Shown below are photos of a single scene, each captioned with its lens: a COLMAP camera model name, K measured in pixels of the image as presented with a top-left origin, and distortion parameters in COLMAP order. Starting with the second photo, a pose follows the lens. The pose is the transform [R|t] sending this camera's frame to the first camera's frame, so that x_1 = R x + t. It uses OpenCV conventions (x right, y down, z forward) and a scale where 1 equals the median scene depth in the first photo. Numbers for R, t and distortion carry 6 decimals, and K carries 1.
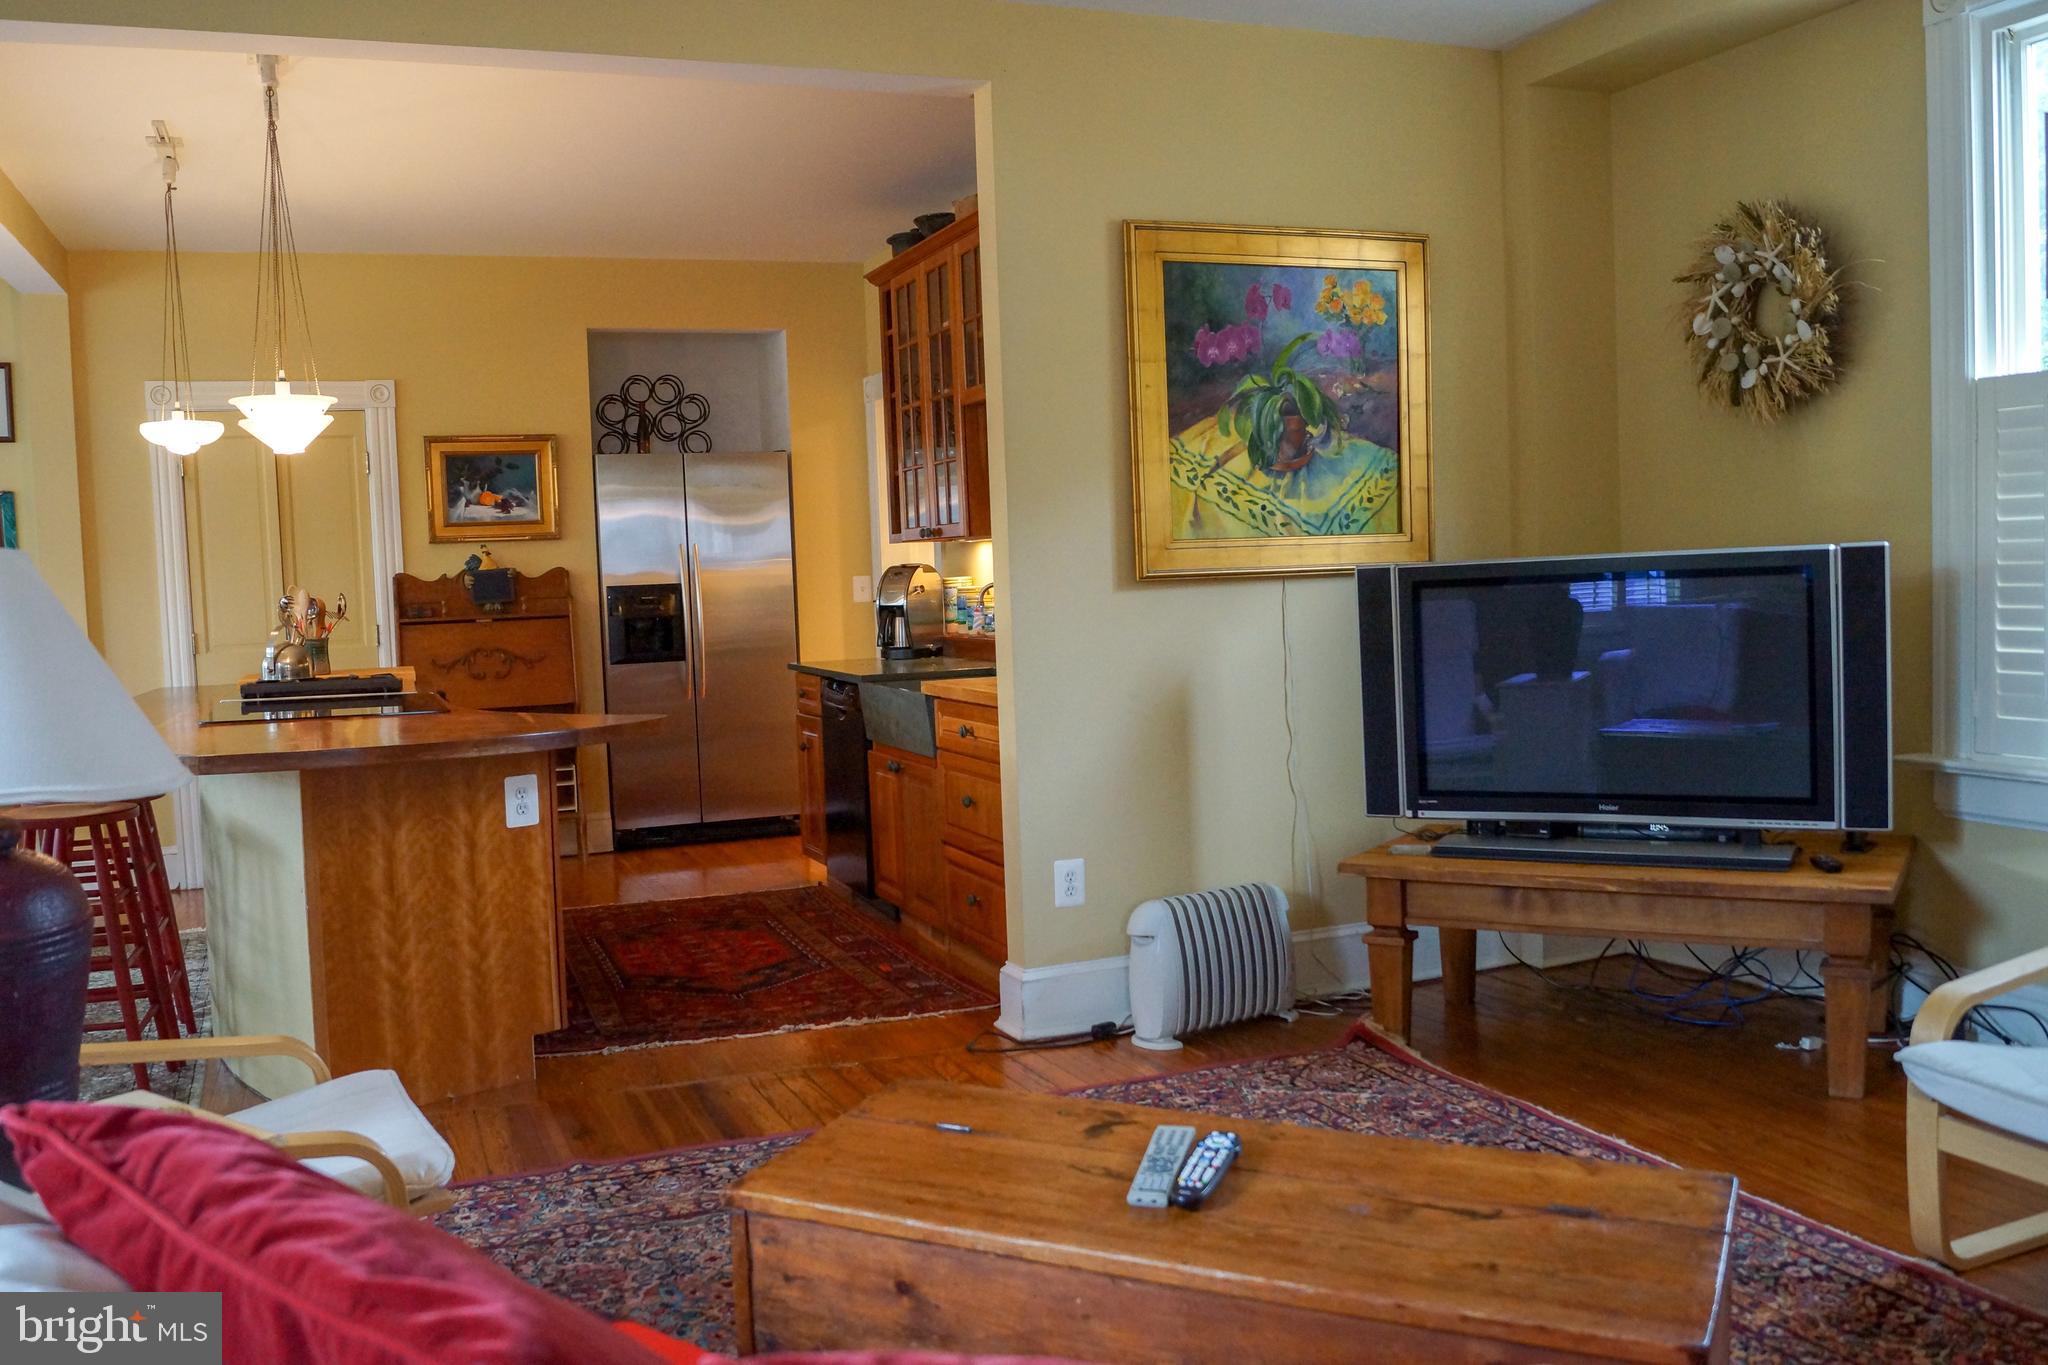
lens RADIAL K [[1777.6, 0, 1041.8], [0, 1777.6, 703.3], [0, 0, 1]] dist [-0.085084, 0.018707]
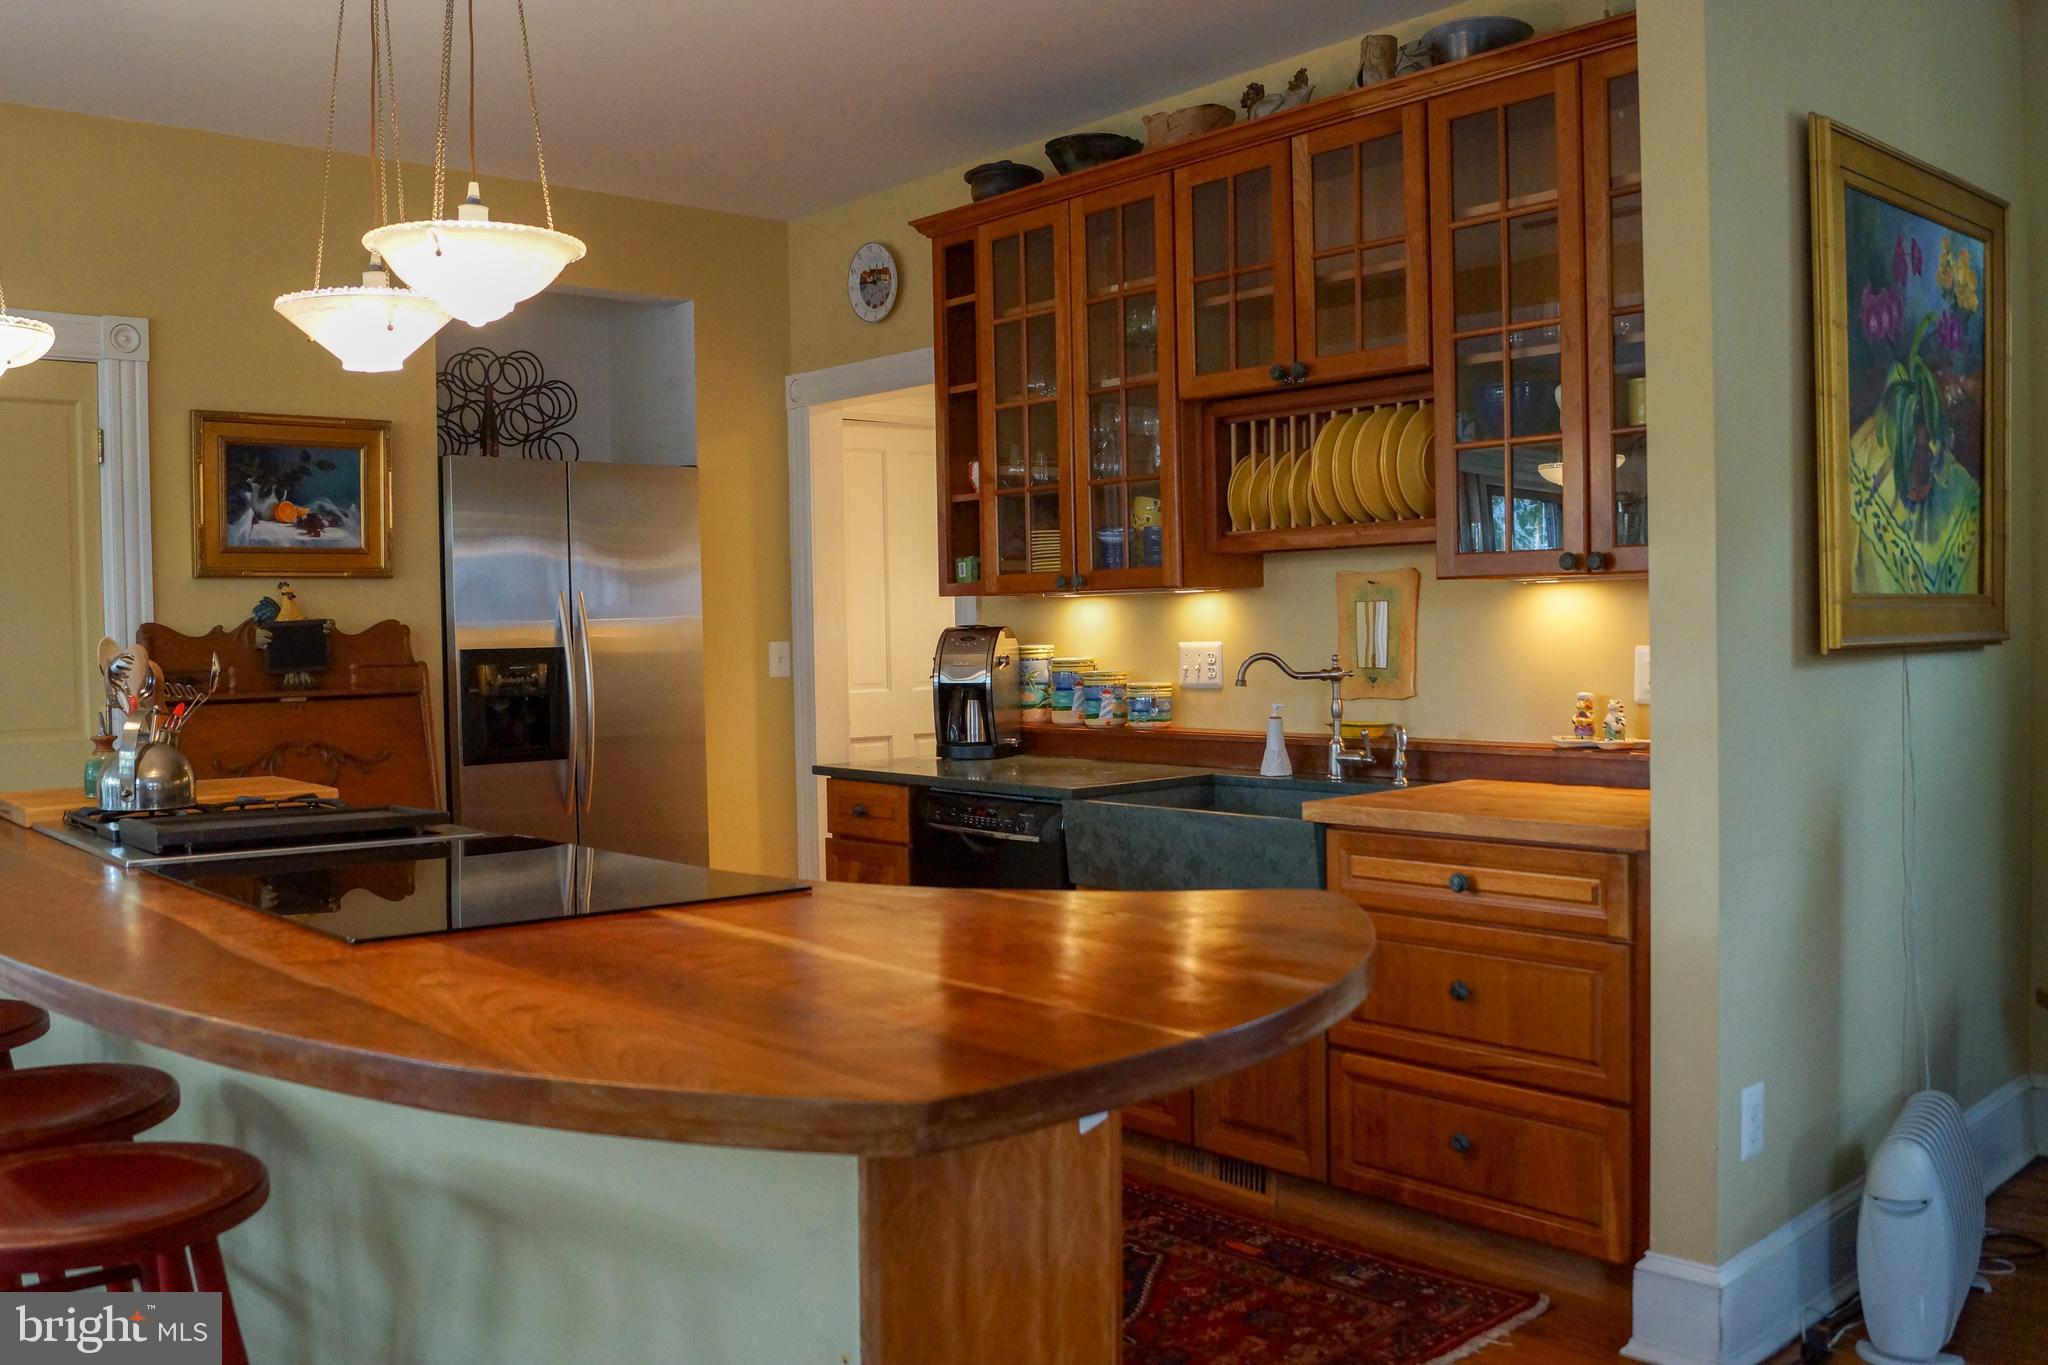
lens RADIAL K [[1777.6, 0, 1031.7], [0, 1777.6, 661.6], [0, 0, 1]] dist [-0.085084, 0.018707]
pose [[0.939562, 0.012368, 0.342155, -0.280159], [0.010235, 0.997886, -0.064178, -0.016934], [-0.342226, 0.063801, 0.937449, 0.306547]]
